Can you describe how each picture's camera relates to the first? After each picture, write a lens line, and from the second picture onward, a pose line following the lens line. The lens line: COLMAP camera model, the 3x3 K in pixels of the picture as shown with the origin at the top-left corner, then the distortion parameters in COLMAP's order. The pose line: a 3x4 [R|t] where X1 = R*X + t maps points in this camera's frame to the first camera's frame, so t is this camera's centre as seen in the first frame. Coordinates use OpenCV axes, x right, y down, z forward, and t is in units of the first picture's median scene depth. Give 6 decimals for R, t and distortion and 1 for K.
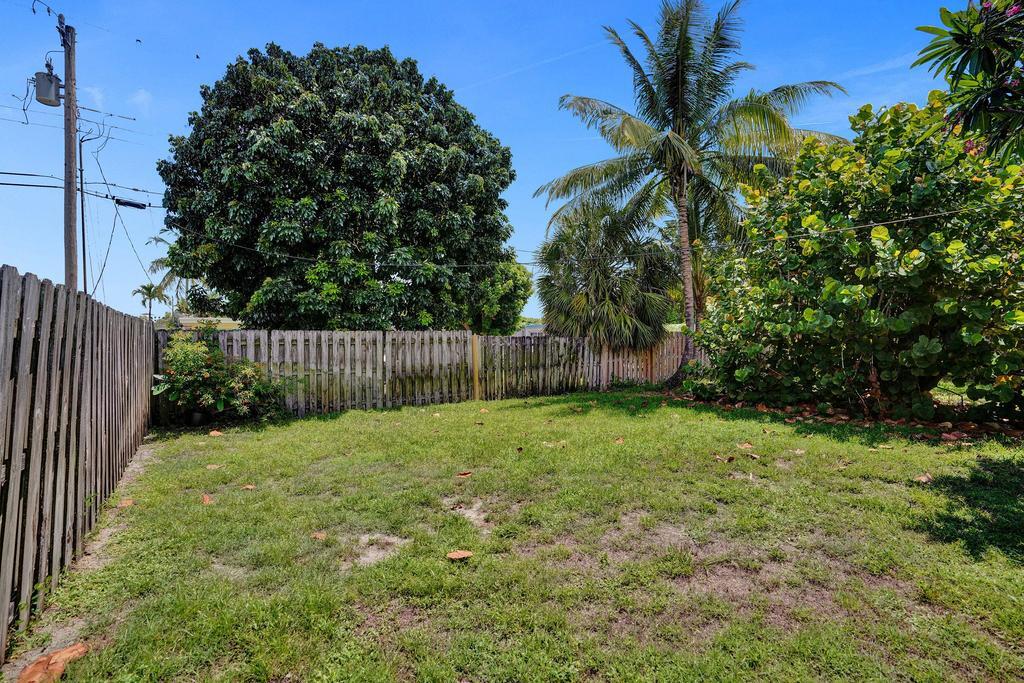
lens RADIAL K [[472.0, 0, 504.2], [0, 472.0, 338.2], [0, 0, 1]] dist [-0.045911, 0.012583]
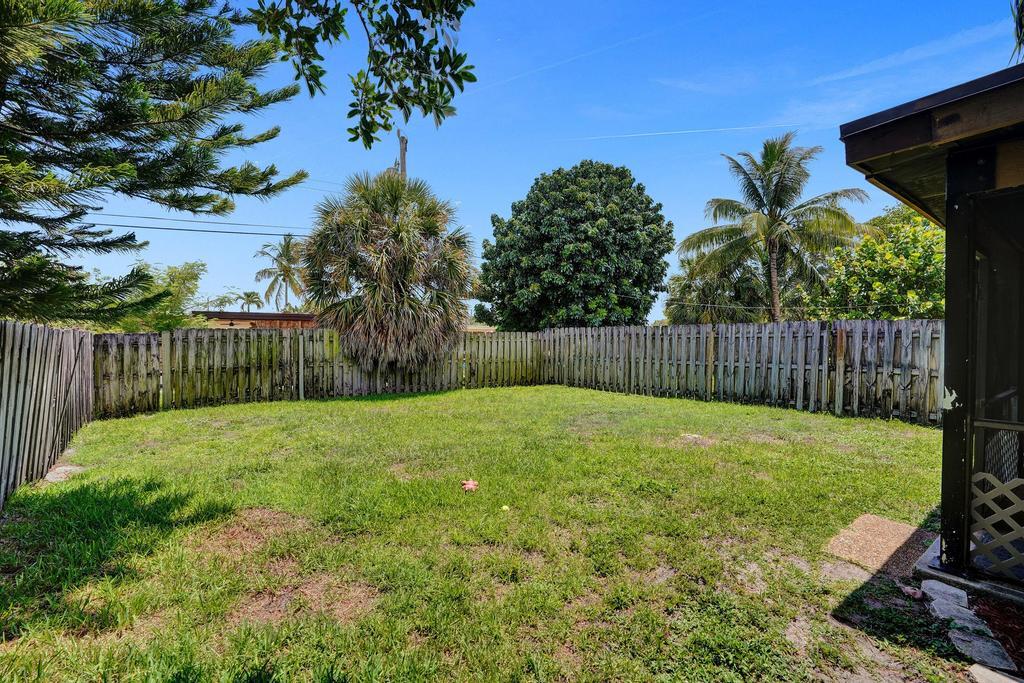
lens RADIAL K [[472.0, 0, 504.2], [0, 472.0, 338.2], [0, 0, 1]] dist [-0.045911, 0.012583]
pose [[0.998700, 0.011632, 0.049627, -1.056968], [-0.011045, 0.999866, -0.012088, 0.028204], [-0.049761, 0.011524, 0.998695, -0.932172]]
